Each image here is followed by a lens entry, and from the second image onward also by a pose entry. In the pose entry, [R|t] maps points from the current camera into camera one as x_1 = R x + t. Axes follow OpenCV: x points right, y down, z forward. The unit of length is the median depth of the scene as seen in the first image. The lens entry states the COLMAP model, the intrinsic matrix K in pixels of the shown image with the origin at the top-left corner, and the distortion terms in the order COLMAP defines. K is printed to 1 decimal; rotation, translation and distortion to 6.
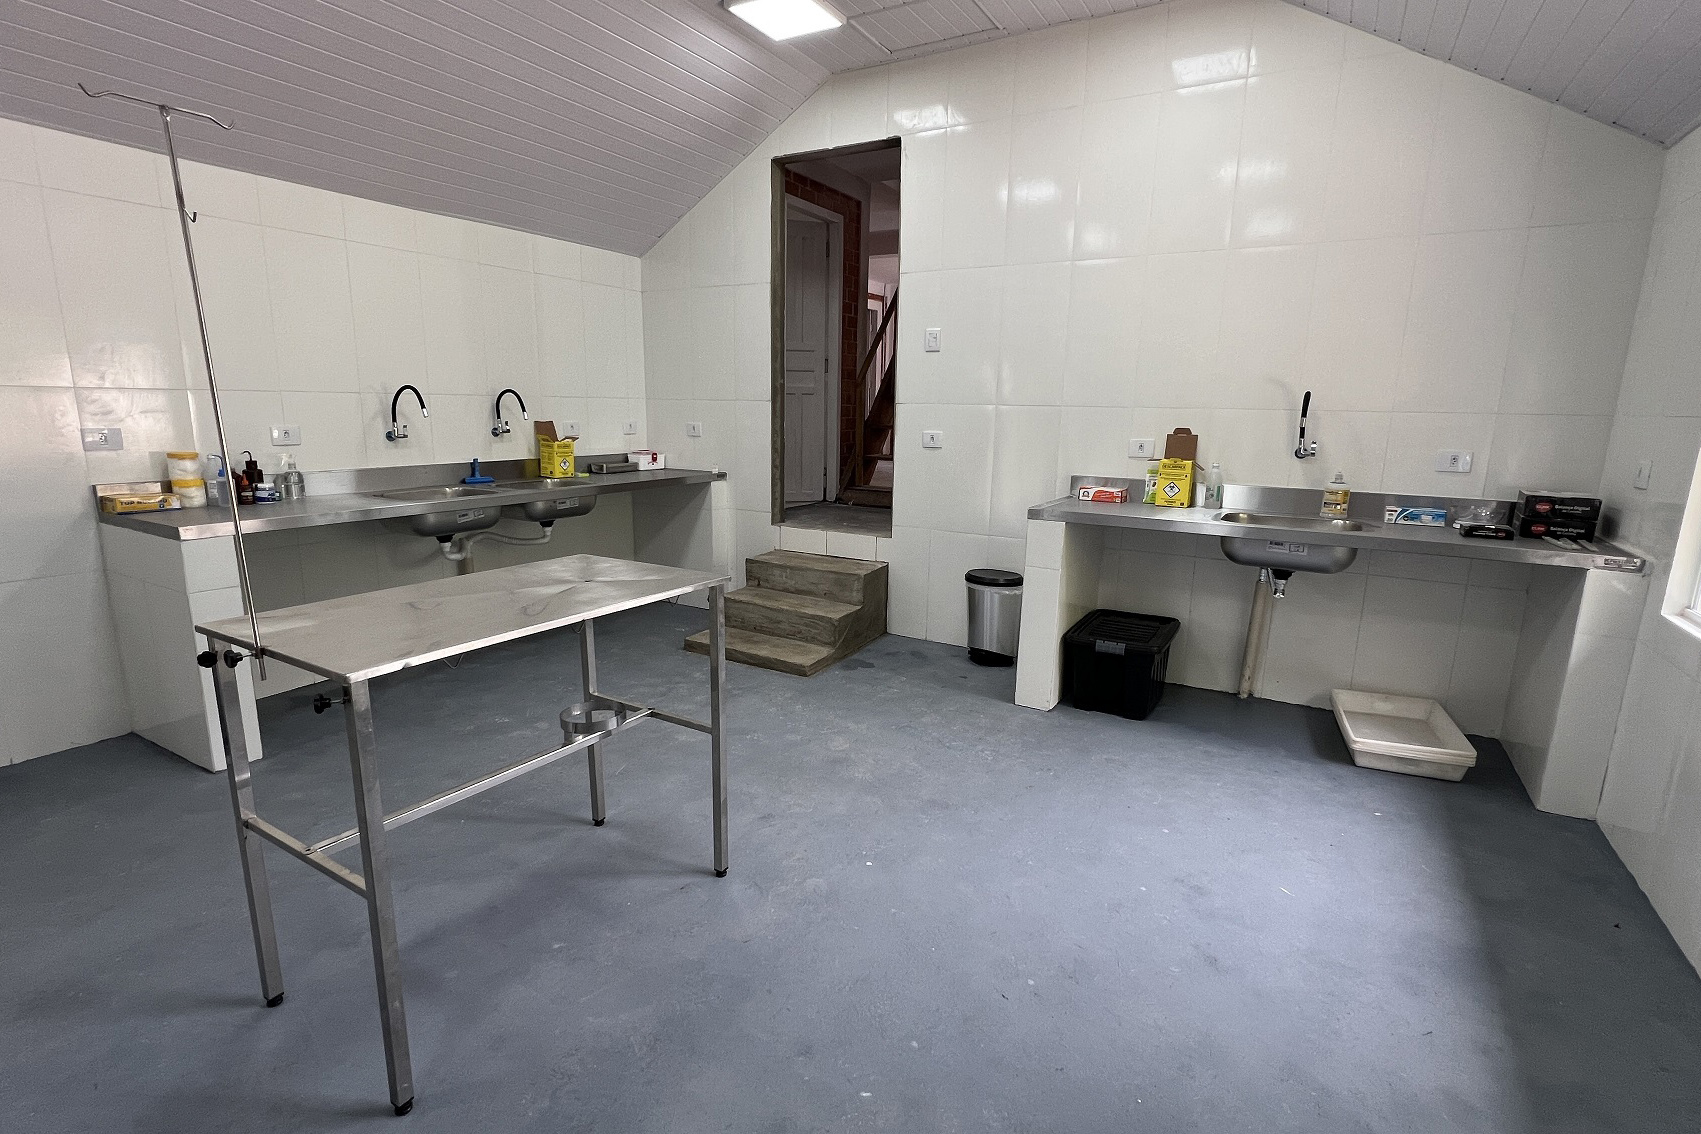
lens RADIAL K [[809.9, 0, 850.5], [0, 809.9, 567.0], [0, 0, 1]] dist [-0.001060, 0.000025]
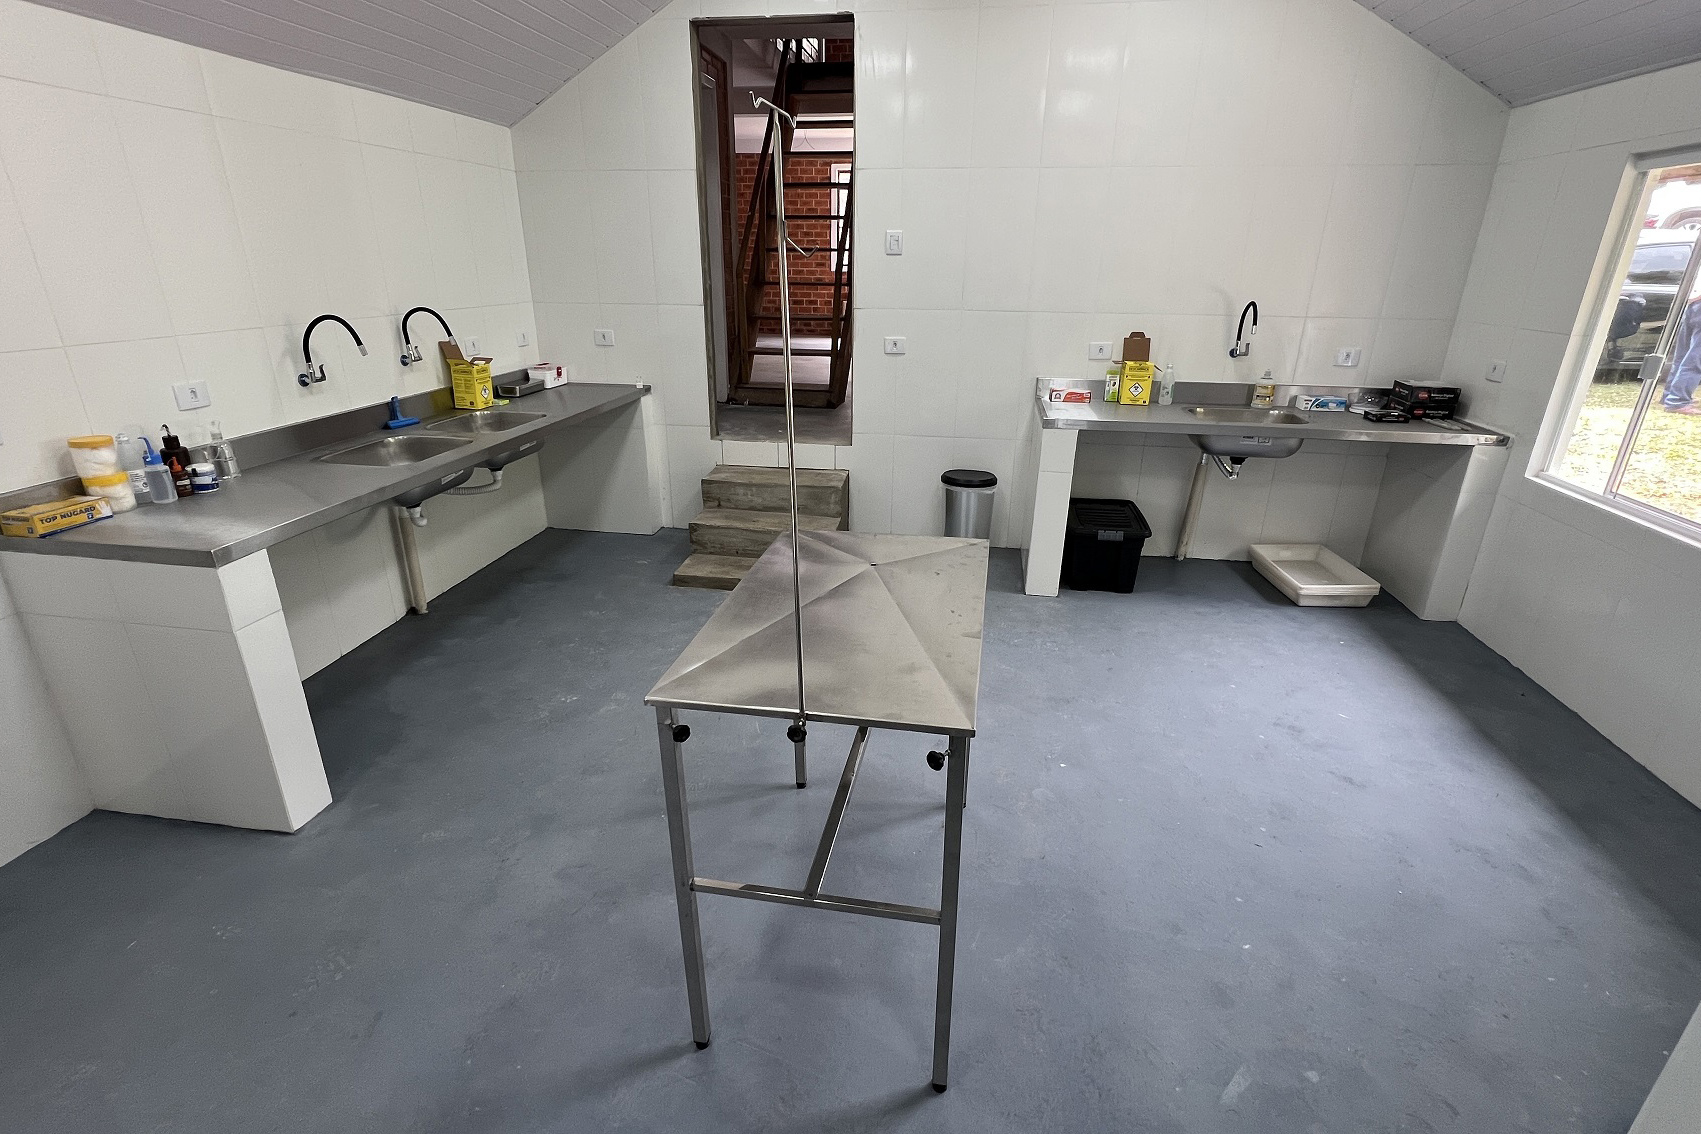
lens RADIAL K [[809.9, 0, 850.5], [0, 809.9, 567.0], [0, 0, 1]] dist [-0.001060, 0.000025]
pose [[0.930823, -0.140060, 0.337567, -0.407128], [0.079749, 0.979234, 0.186389, -0.098581], [-0.356662, -0.146574, 0.922664, 0.060783]]
